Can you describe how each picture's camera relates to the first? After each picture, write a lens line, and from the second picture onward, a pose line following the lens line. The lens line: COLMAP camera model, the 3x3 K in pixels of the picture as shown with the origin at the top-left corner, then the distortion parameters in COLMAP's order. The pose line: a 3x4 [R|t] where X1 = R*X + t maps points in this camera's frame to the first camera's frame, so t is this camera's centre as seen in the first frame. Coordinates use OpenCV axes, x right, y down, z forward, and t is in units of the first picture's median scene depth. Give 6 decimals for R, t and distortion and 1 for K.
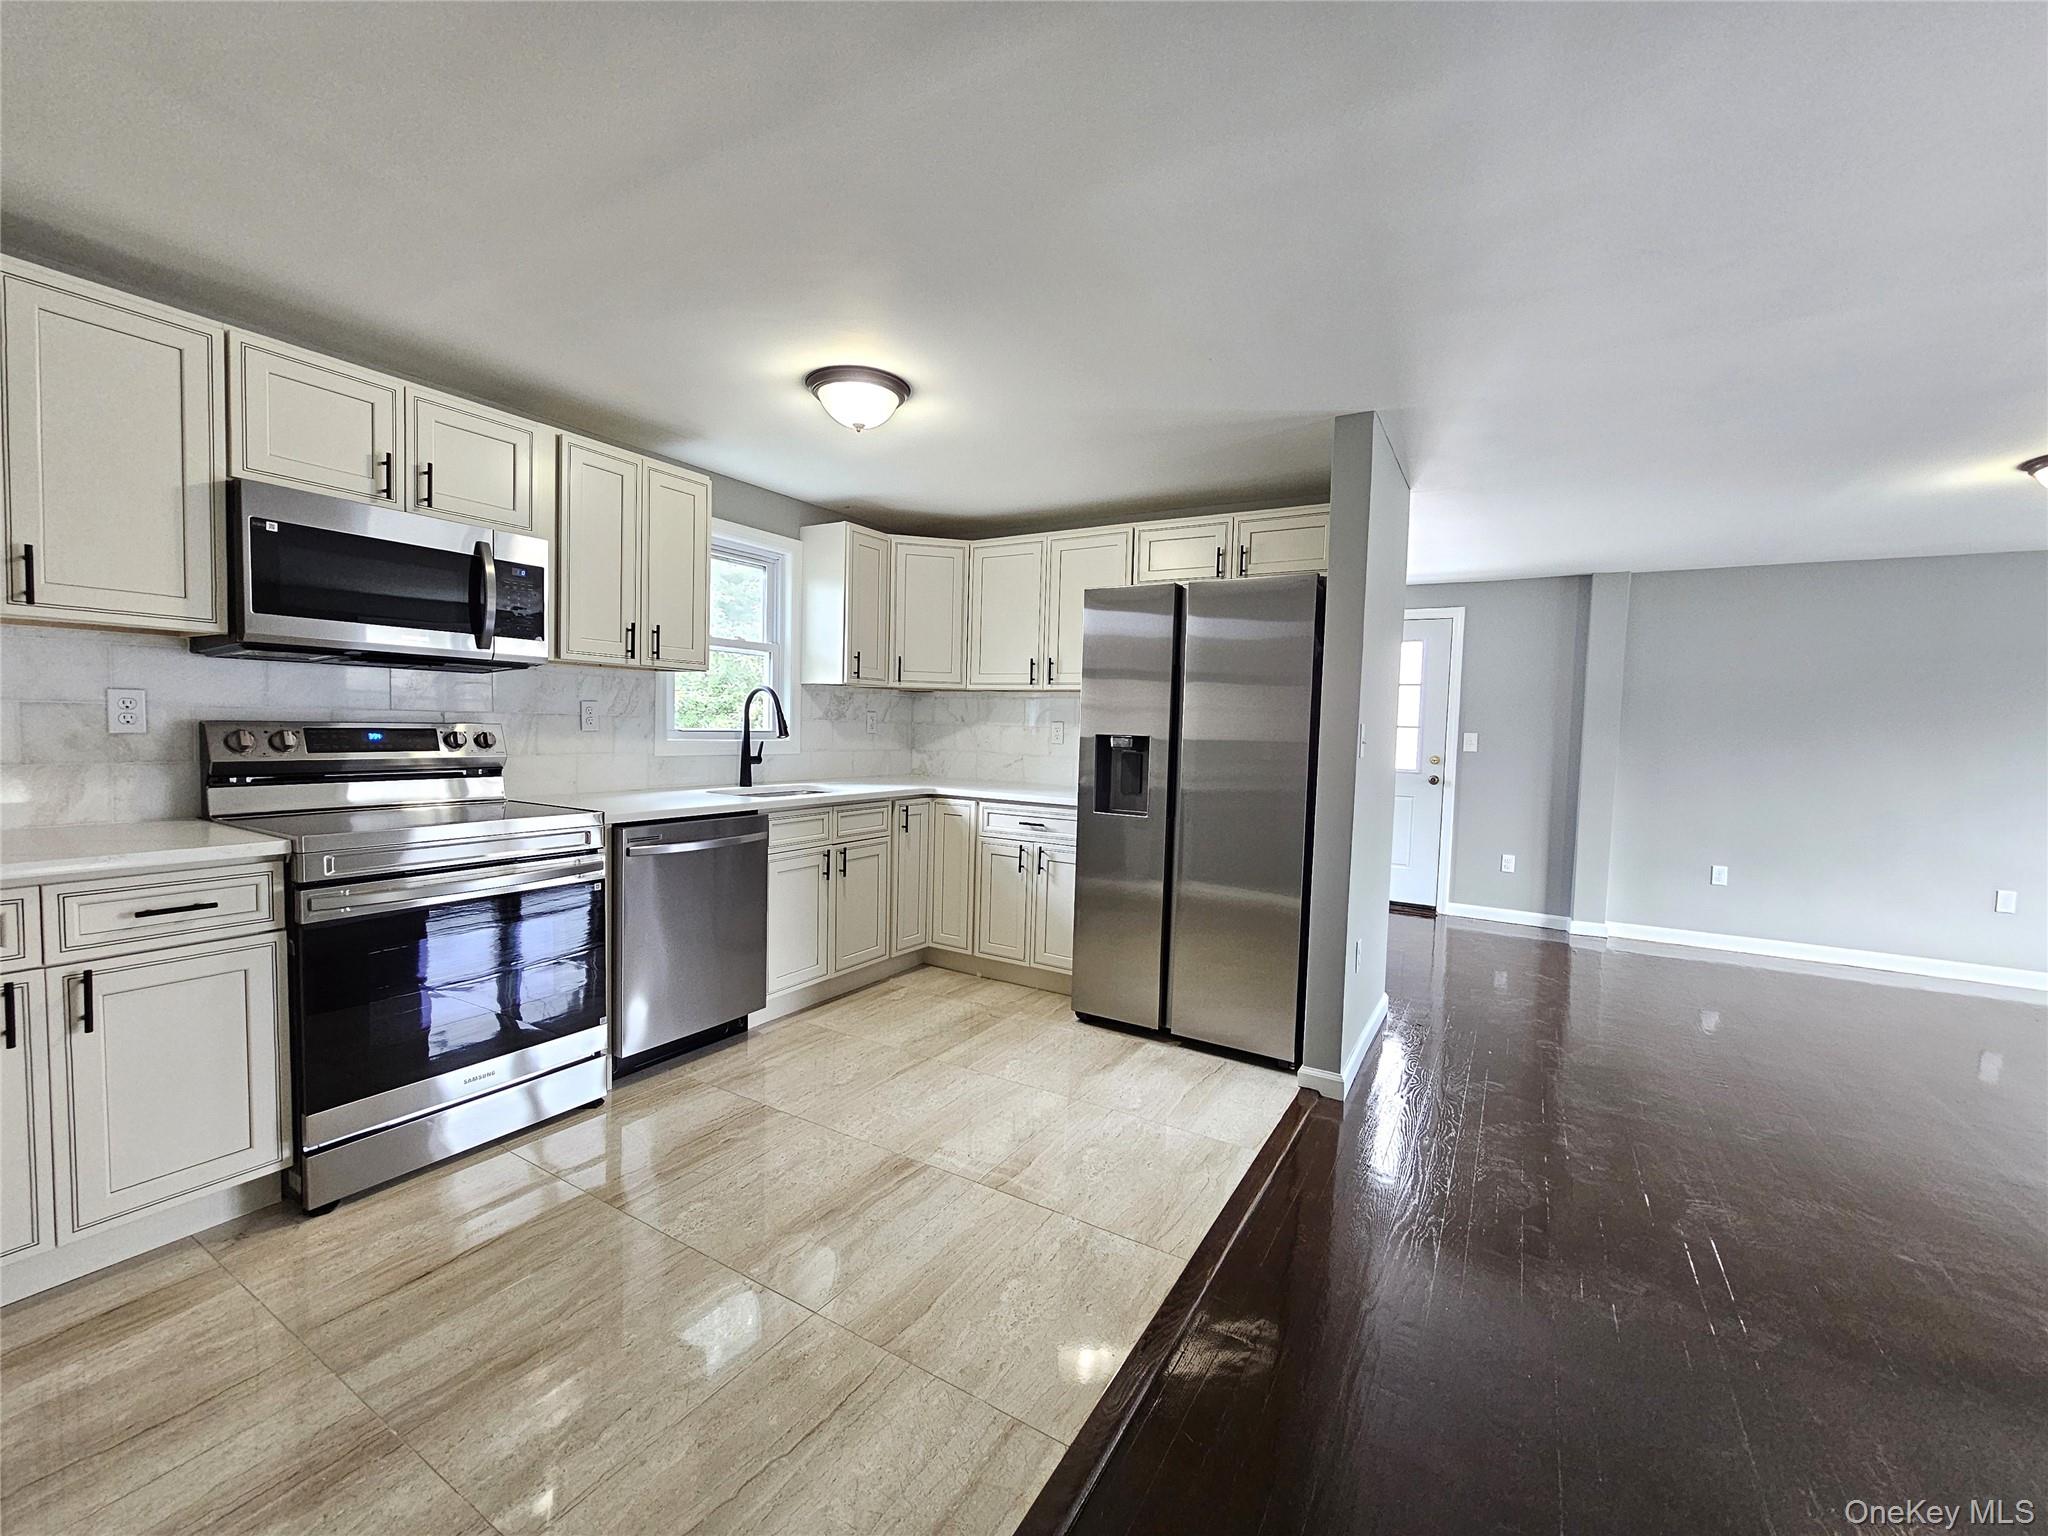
lens RADIAL K [[841.5, 0, 1027.0], [0, 841.5, 770.3], [0, 0, 1]] dist [-0.008125, 0.002032]
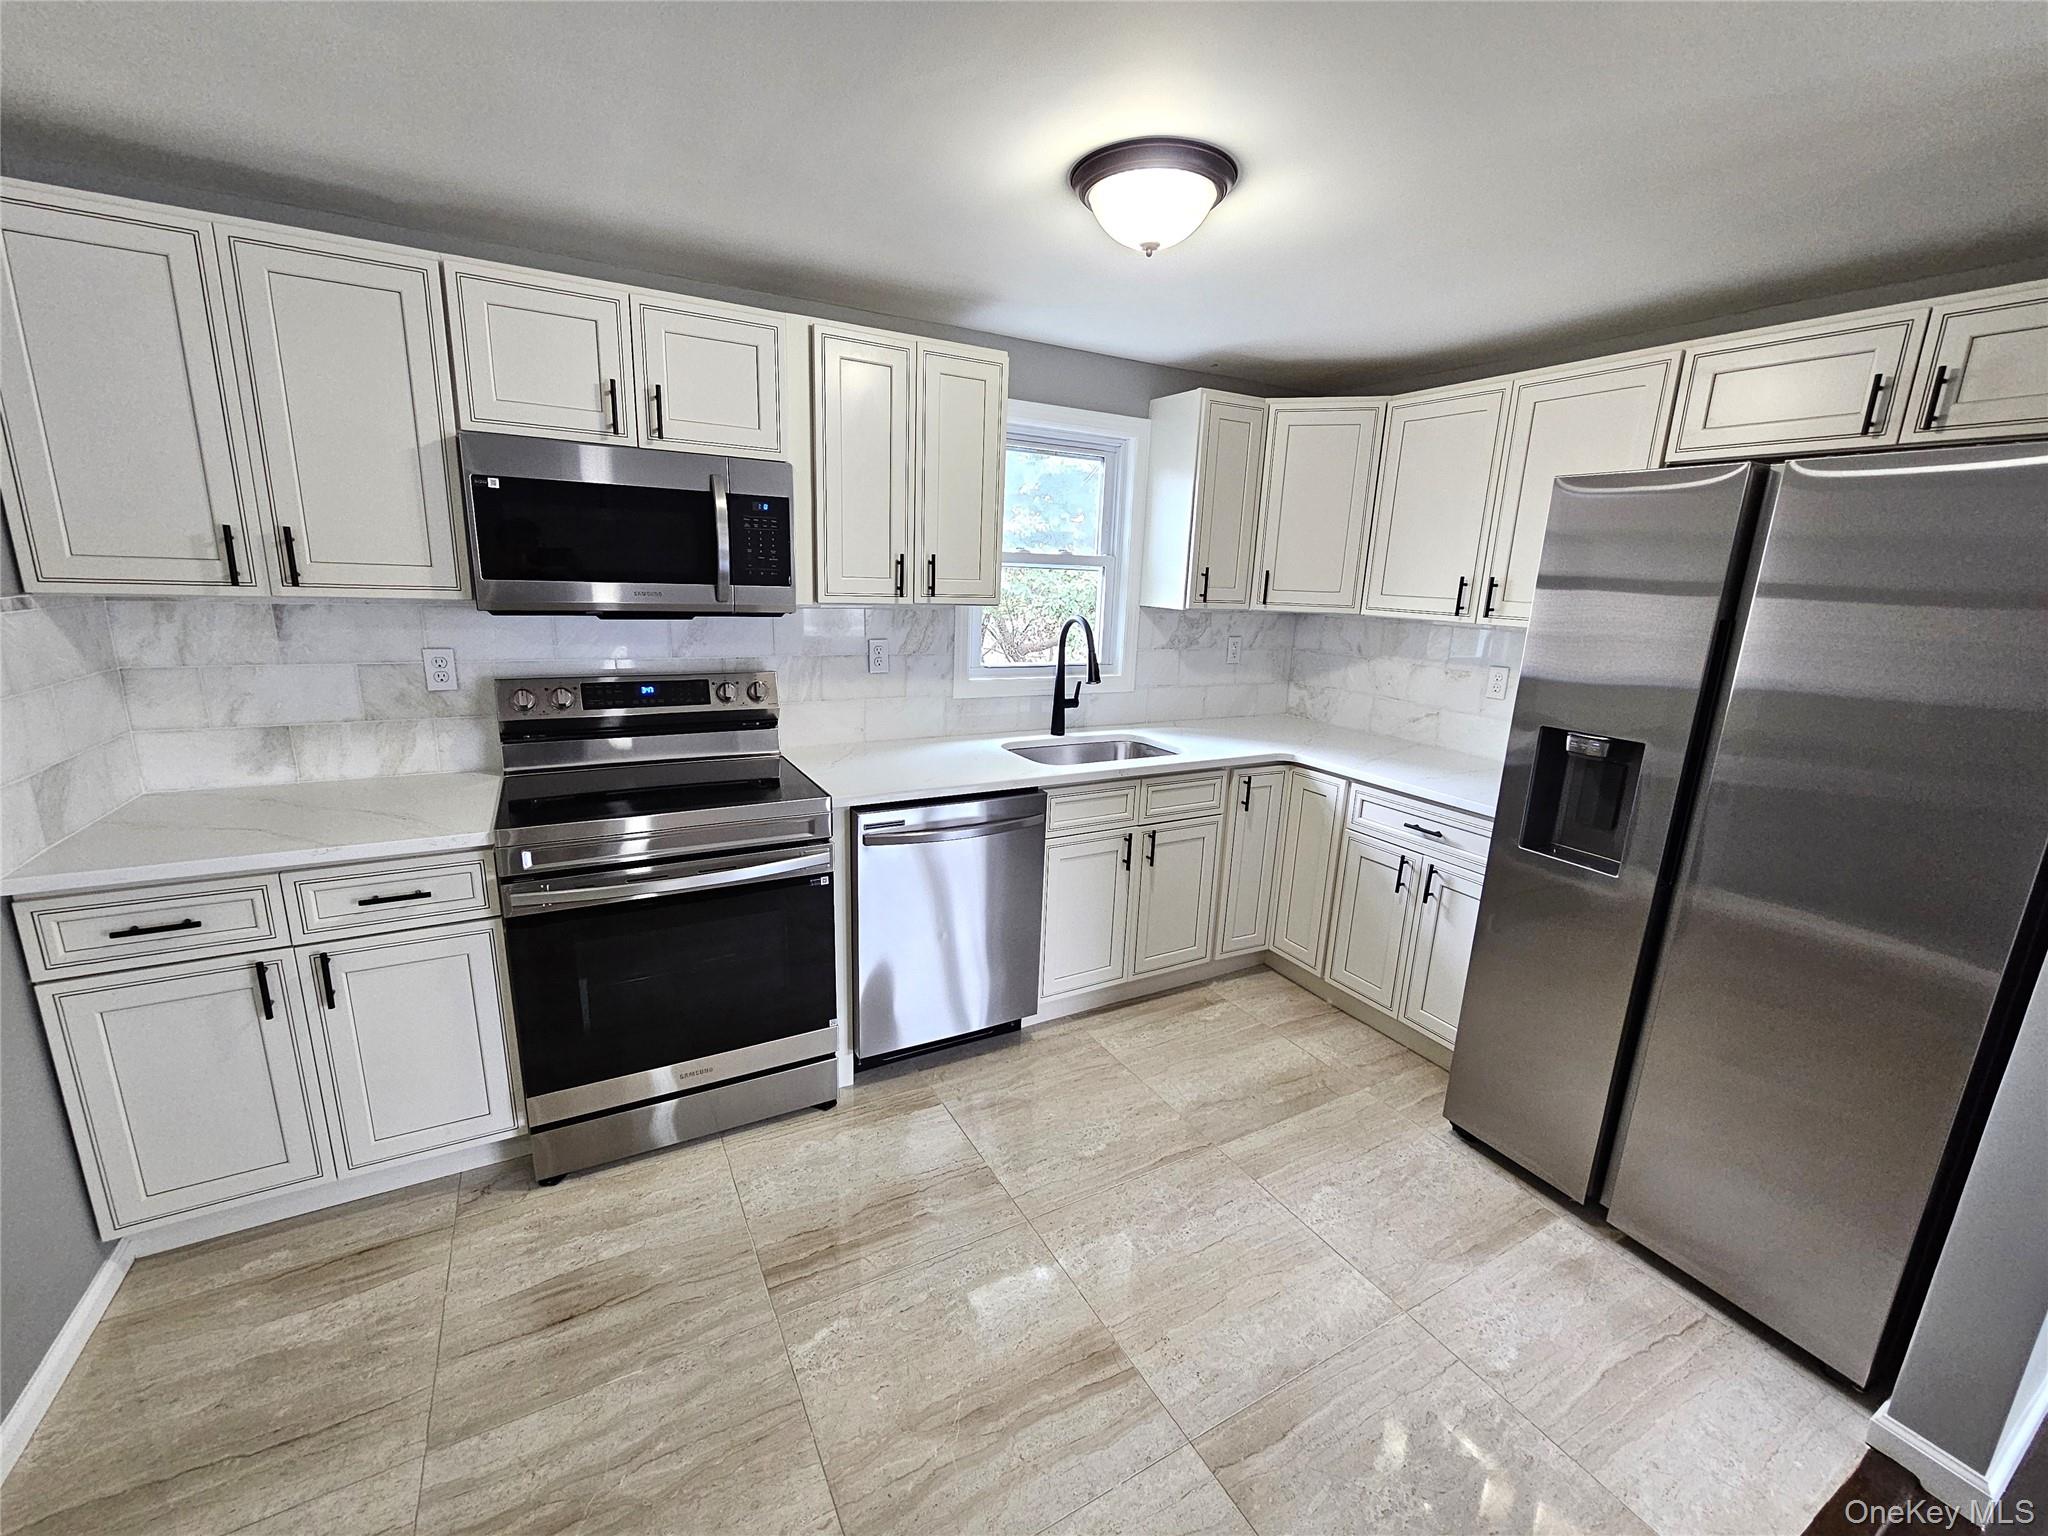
lens RADIAL K [[841.5, 0, 1019.1], [0, 841.5, 773.1], [0, 0, 1]] dist [-0.008125, 0.002032]
pose [[0.864183, 0.121536, -0.488279, 0.063150], [-0.039870, 0.983880, 0.174330, -0.111926], [0.501595, -0.131185, 0.855098, 0.318995]]
